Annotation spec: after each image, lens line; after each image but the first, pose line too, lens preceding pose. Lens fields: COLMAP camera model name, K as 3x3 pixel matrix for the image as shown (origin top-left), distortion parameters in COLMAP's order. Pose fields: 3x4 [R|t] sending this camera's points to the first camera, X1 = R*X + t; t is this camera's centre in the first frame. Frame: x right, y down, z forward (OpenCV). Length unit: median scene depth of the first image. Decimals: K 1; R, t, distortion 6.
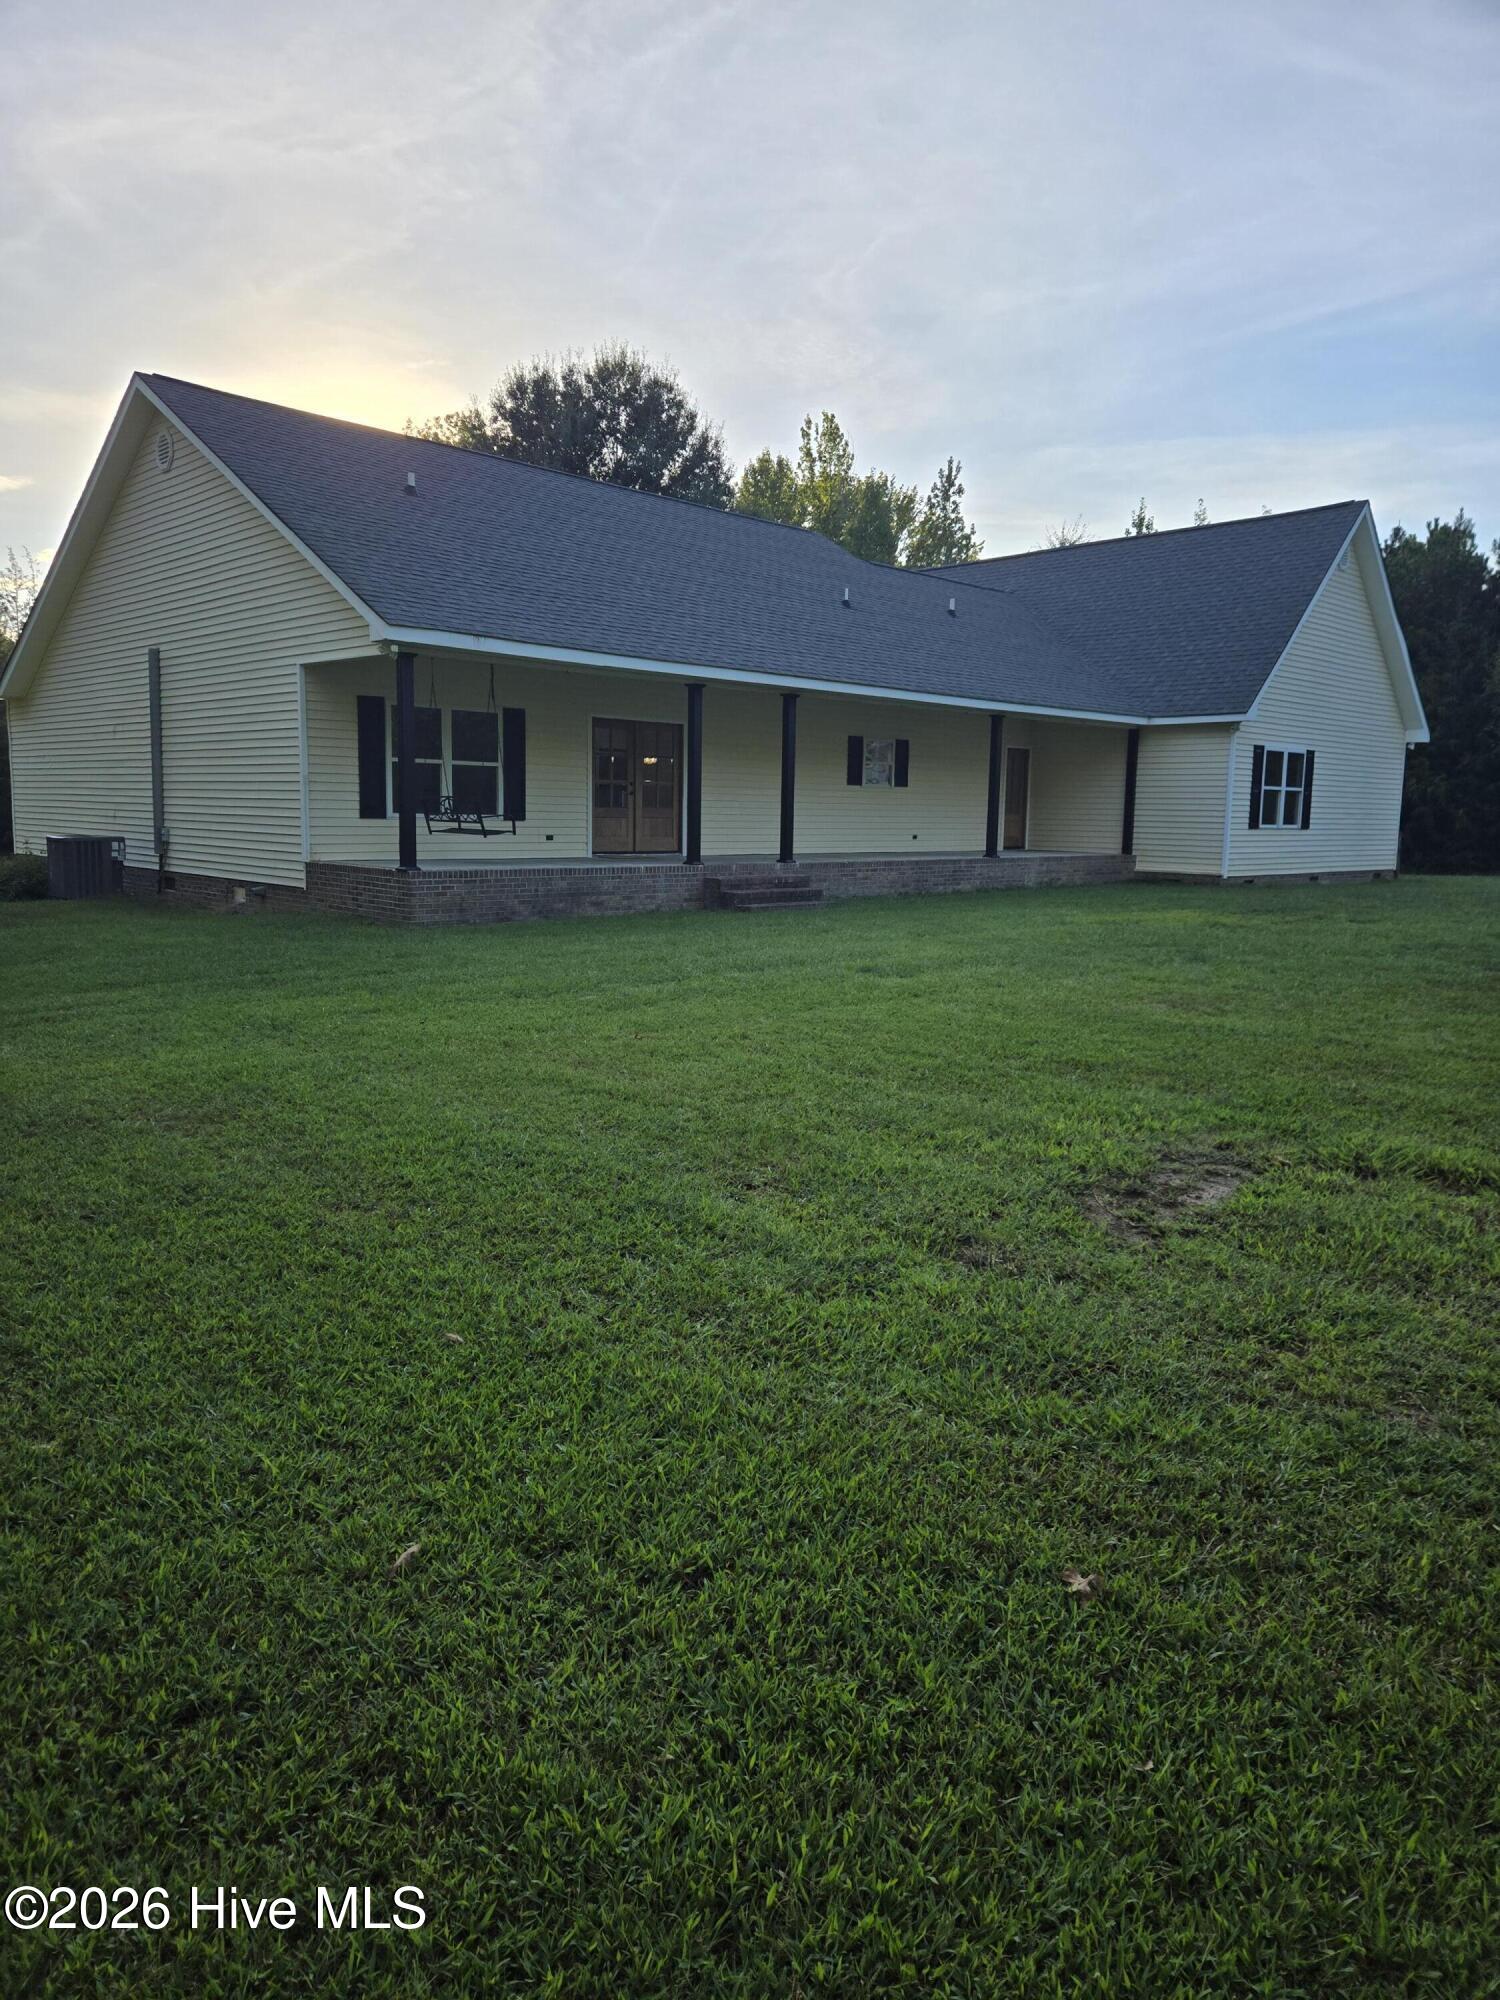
lens RADIAL K [[1299.7, 0, 755.9], [0, 1299.7, 964.4], [0, 0, 1]] dist [0.099080, -0.156363]
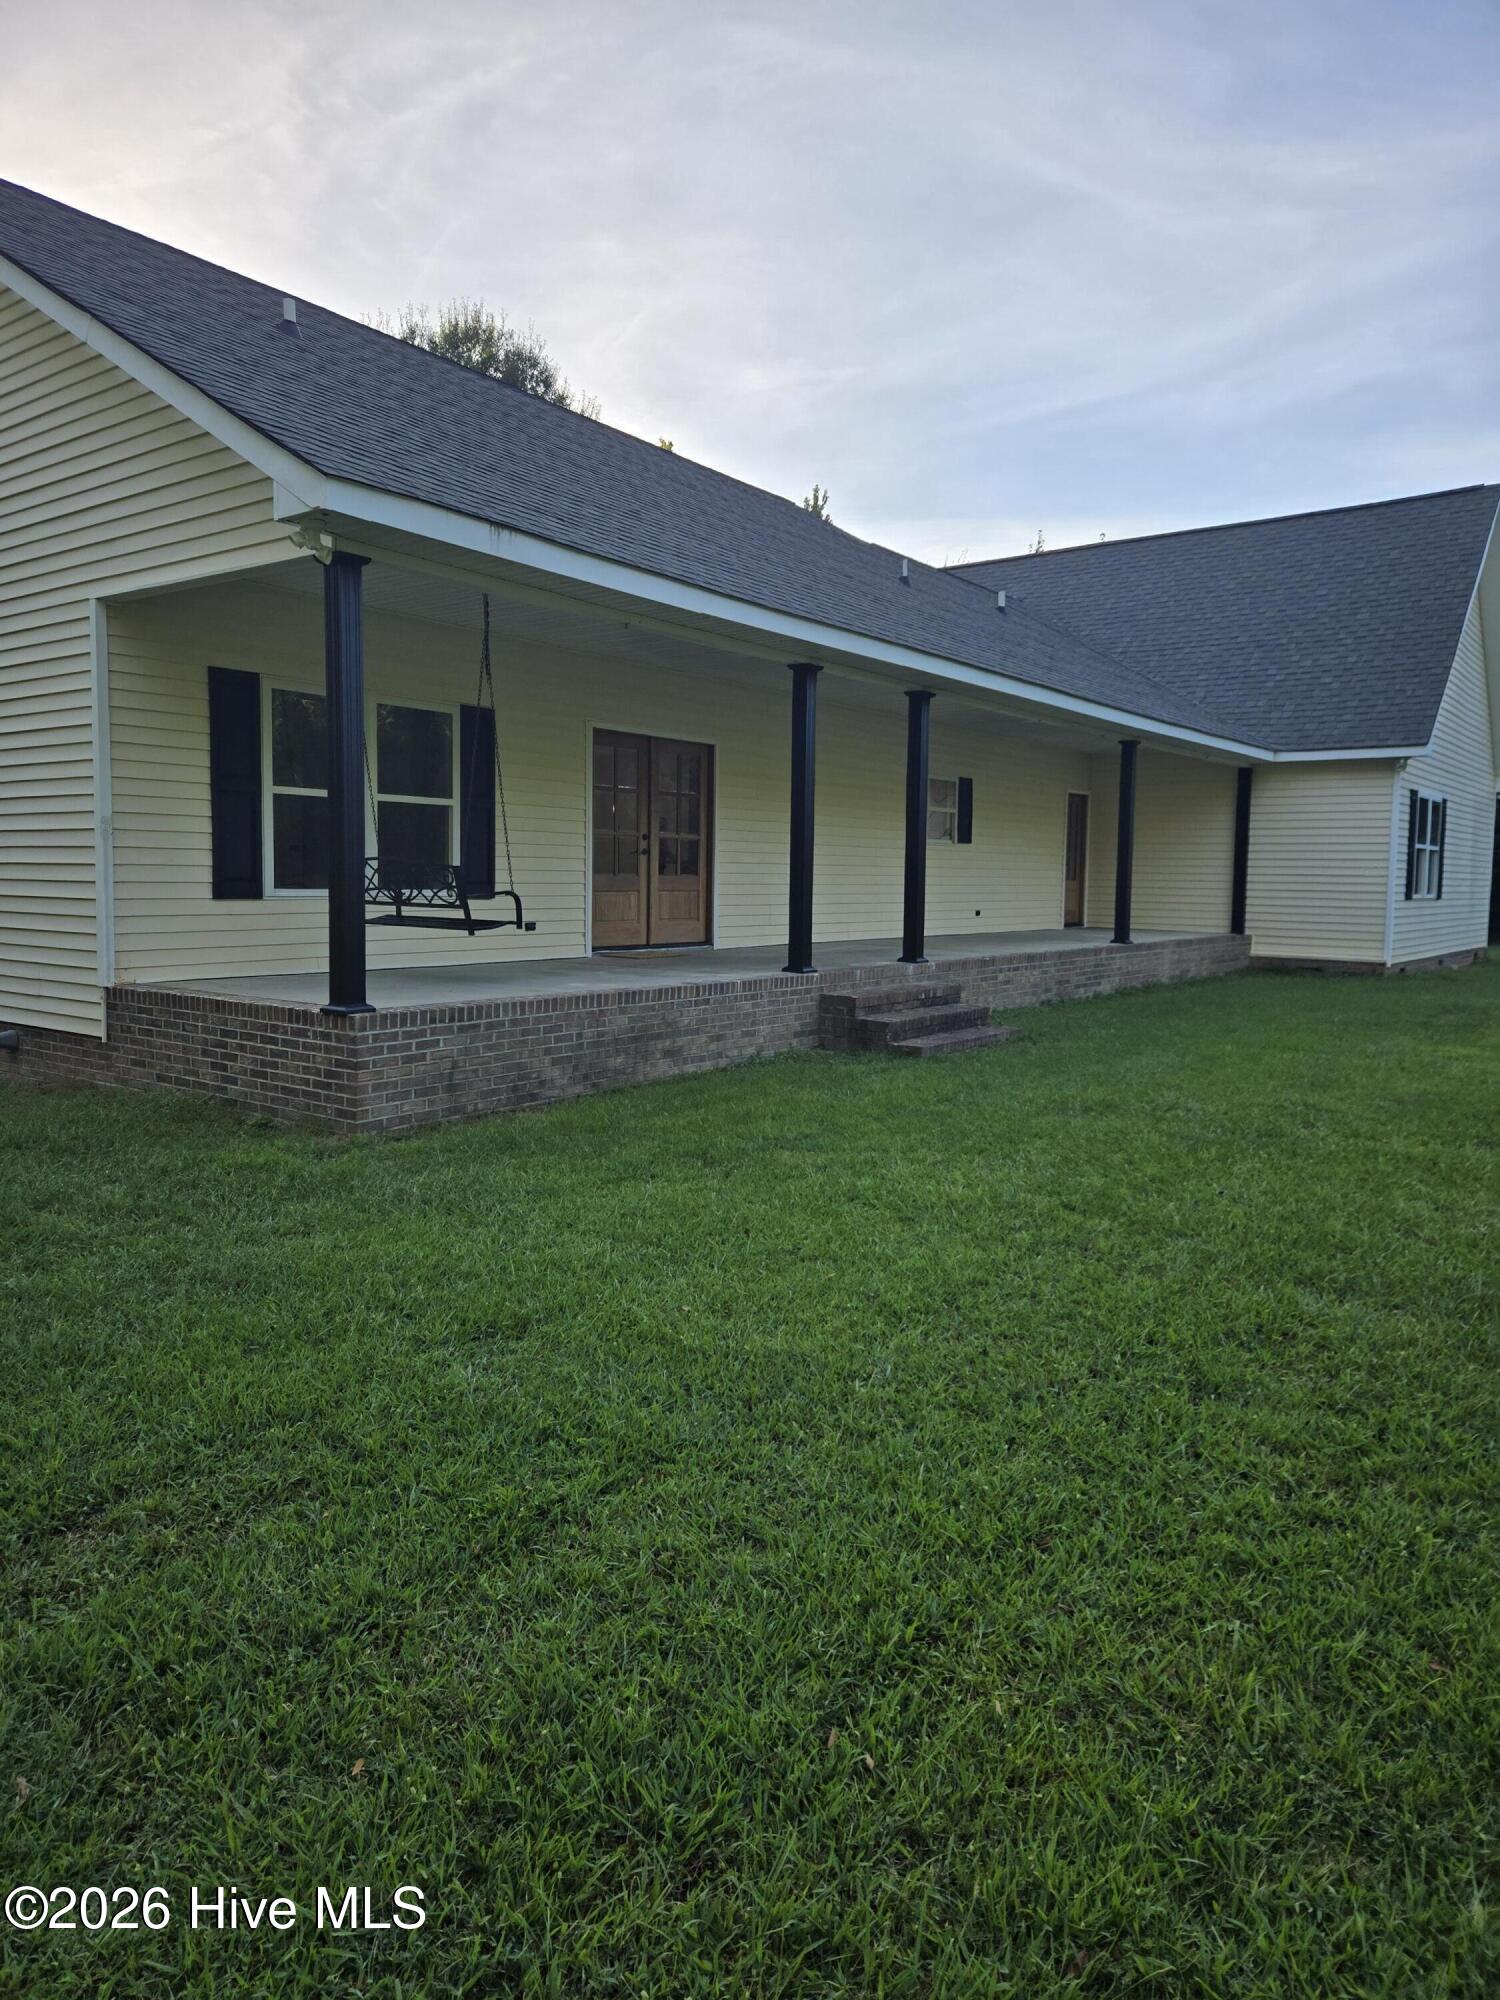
lens RADIAL K [[1309.6, 0, 721.6], [0, 1309.6, 968.6], [0, 0, 1]] dist [0.078390, -0.072475]
pose [[0.989700, -0.013244, 0.142543, -0.158313], [0.019592, 0.998873, -0.043222, -0.051009], [-0.141810, 0.045569, 0.988844, 0.401764]]
